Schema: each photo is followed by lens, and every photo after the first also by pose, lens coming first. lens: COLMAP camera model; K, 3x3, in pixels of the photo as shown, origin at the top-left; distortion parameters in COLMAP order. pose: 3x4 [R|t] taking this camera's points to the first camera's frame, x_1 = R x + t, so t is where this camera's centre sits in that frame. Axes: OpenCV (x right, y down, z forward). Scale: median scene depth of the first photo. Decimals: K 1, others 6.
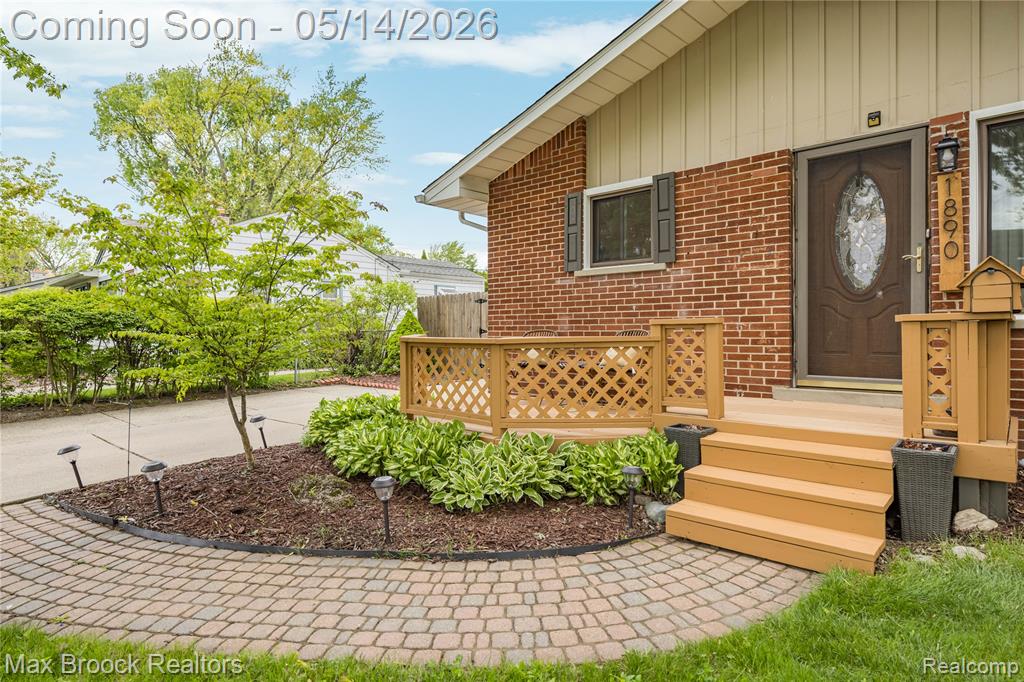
lens RADIAL K [[565.1, 0, 511.7], [0, 565.1, 334.8], [0, 0, 1]] dist [0.000765, -0.001250]
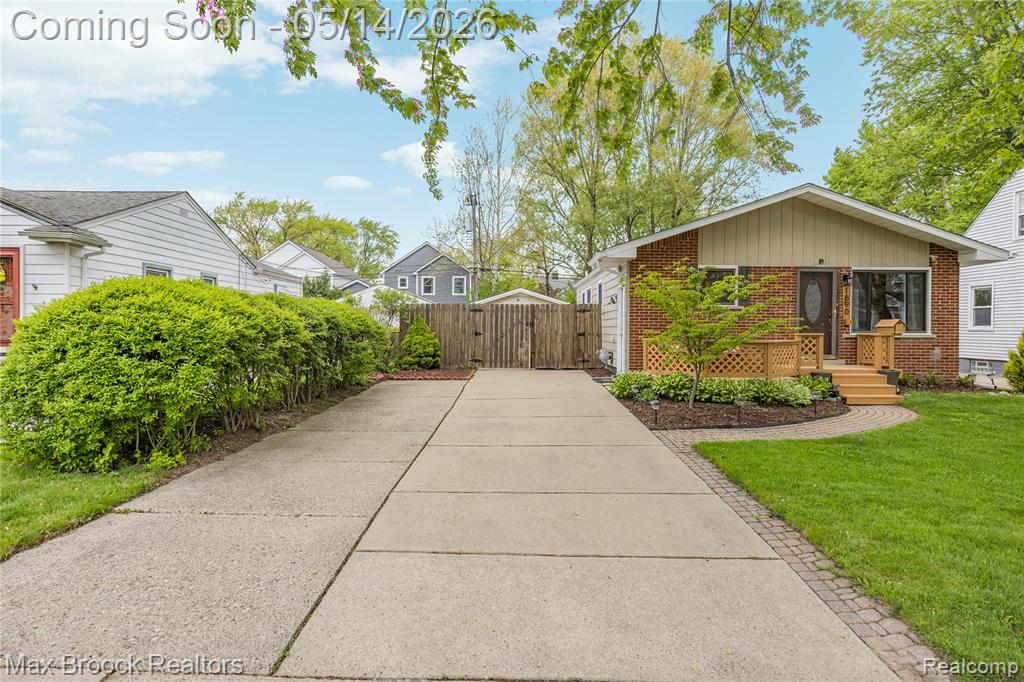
lens RADIAL K [[565.1, 0, 511.7], [0, 565.1, 334.8], [0, 0, 1]] dist [0.000765, -0.001250]
pose [[0.729887, 0.003507, 0.683559, -1.901433], [-0.004644, 0.999989, -0.000171, -0.010514], [-0.683552, -0.003049, 0.729896, 0.006386]]
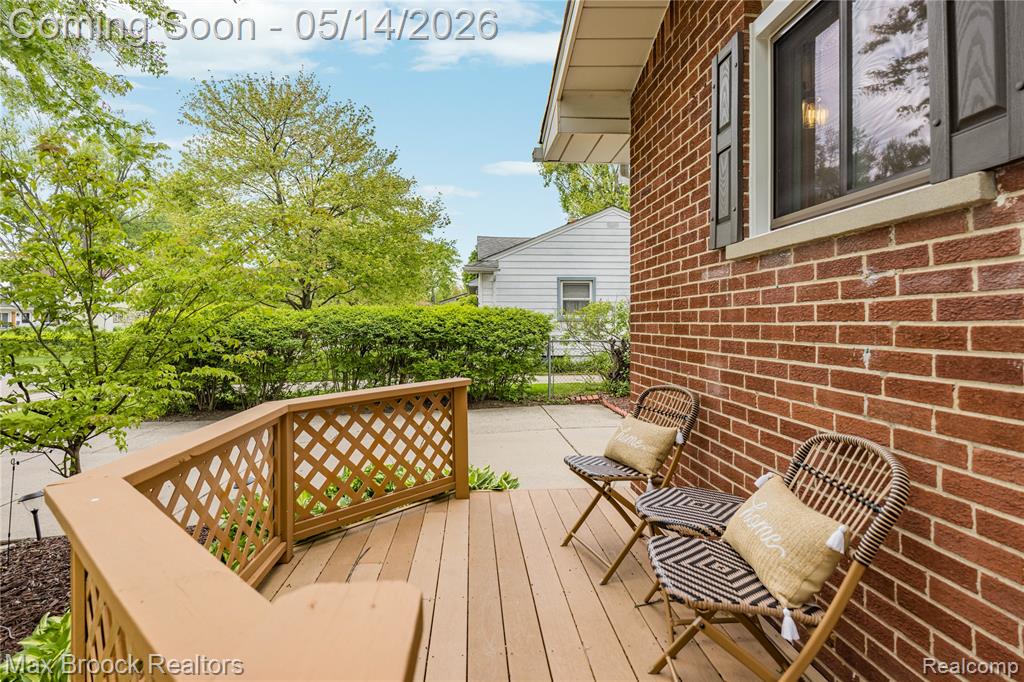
lens RADIAL K [[519.0, 0, 511.2], [0, 519.0, 319.4], [0, 0, 1]] dist [-0.002125, -0.000333]
pose [[0.746176, -0.001078, -0.665747, 0.265641], [-0.008037, 0.999911, -0.010627, -0.065487], [0.665700, 0.013280, 0.746101, 0.722654]]
